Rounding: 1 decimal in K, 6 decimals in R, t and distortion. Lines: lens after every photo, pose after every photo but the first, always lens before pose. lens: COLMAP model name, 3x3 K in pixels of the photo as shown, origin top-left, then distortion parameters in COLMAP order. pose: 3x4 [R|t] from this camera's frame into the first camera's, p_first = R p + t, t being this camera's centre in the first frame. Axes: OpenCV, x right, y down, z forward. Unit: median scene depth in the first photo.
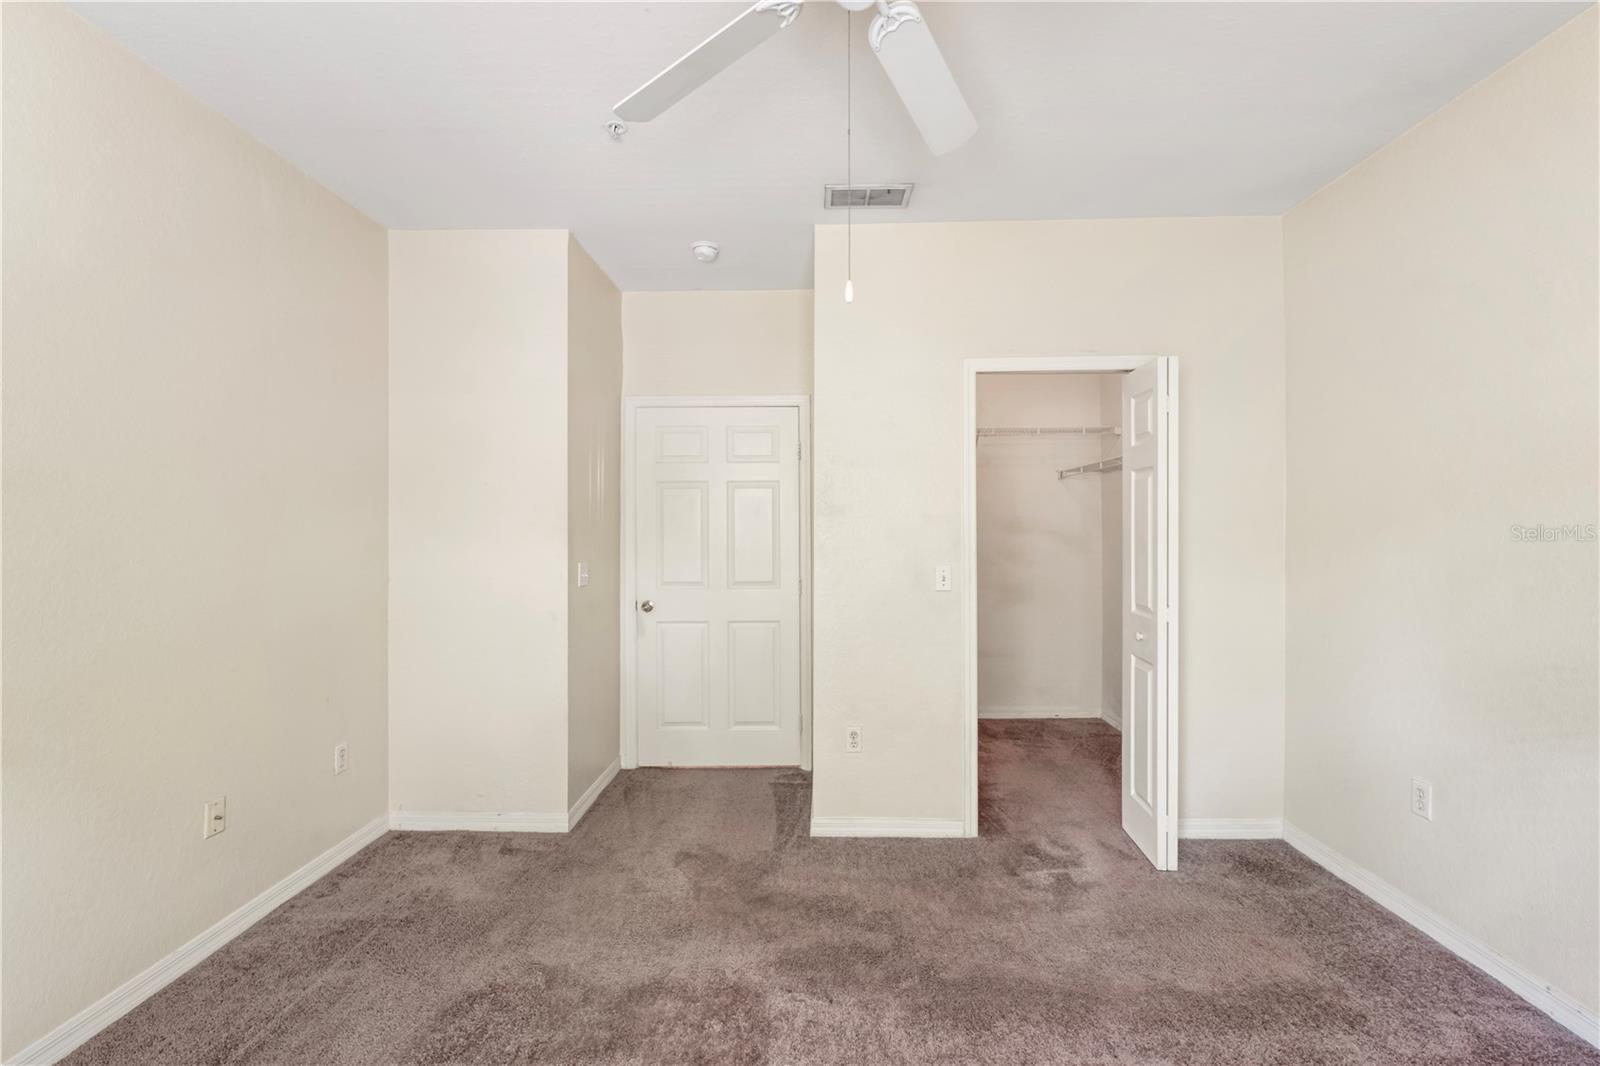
lens RADIAL K [[691.3, 0, 800.0], [0, 691.3, 533.0], [0, 0, 1]] dist [0.000193, 0.000035]
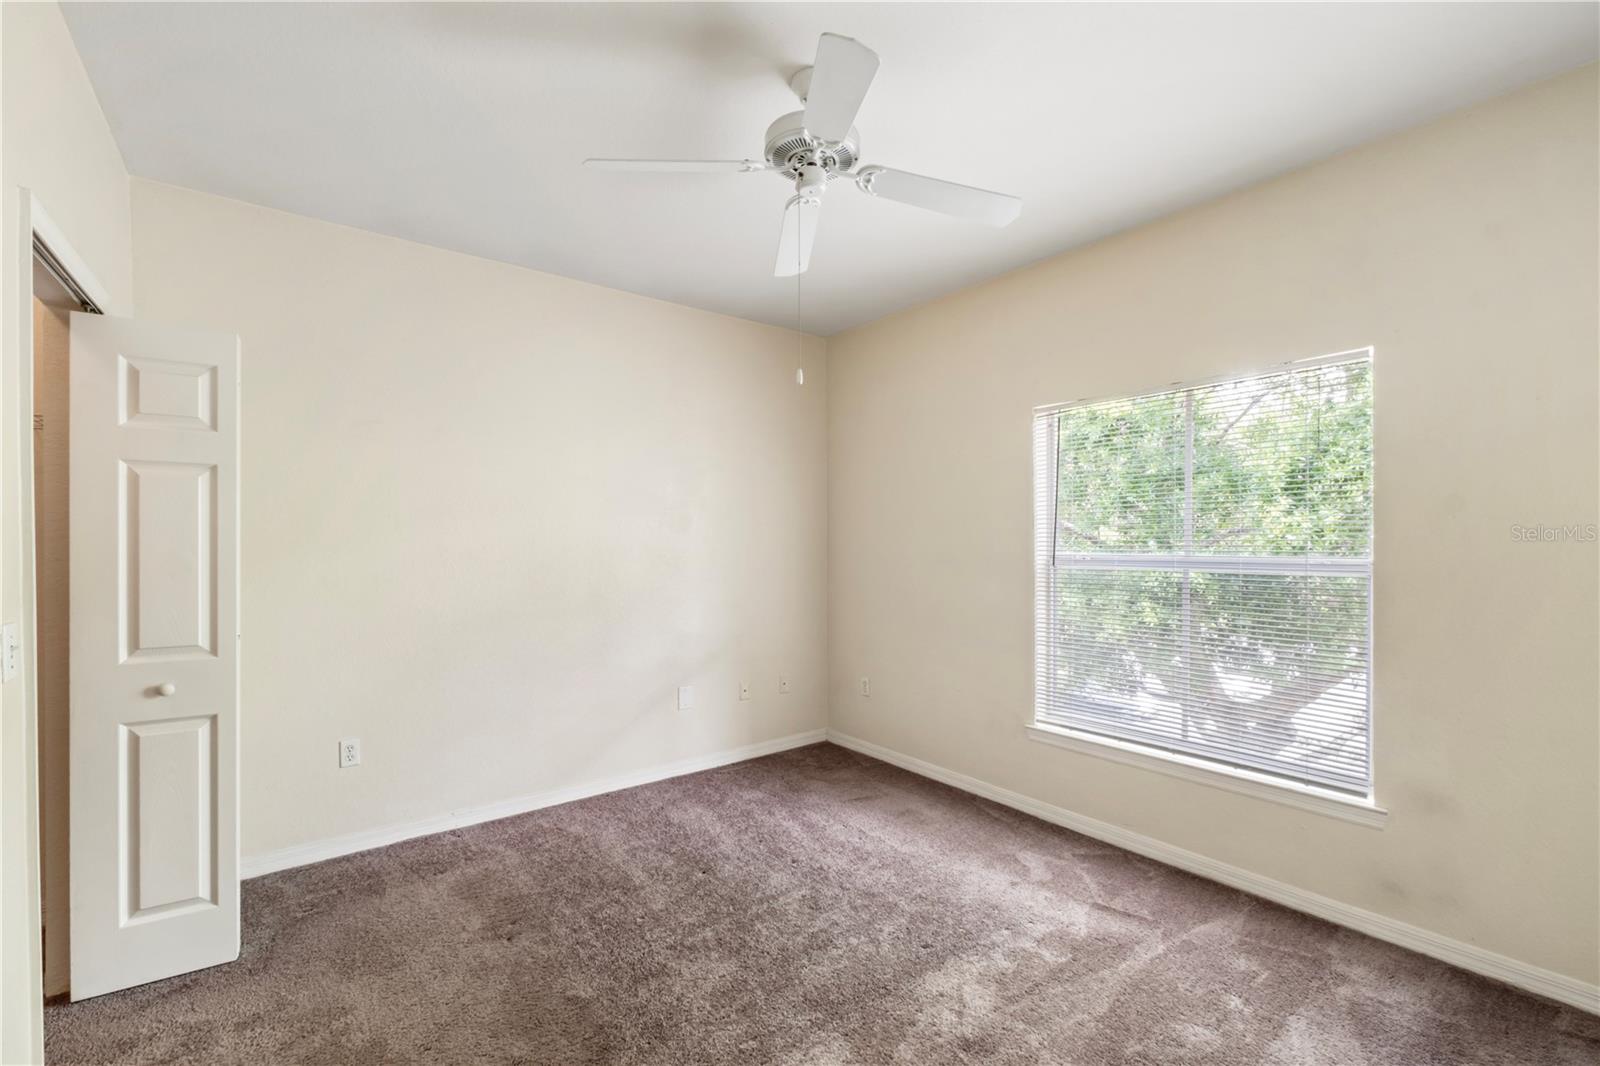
lens RADIAL K [[691.3, 0, 800.0], [0, 691.3, 533.0], [0, 0, 1]] dist [0.000193, 0.000035]
pose [[-0.618311, 0.007768, 0.785895, -0.642605], [0.006631, 0.999967, -0.004666, -0.011977], [-0.785905, 0.002326, -0.618343, 1.154458]]
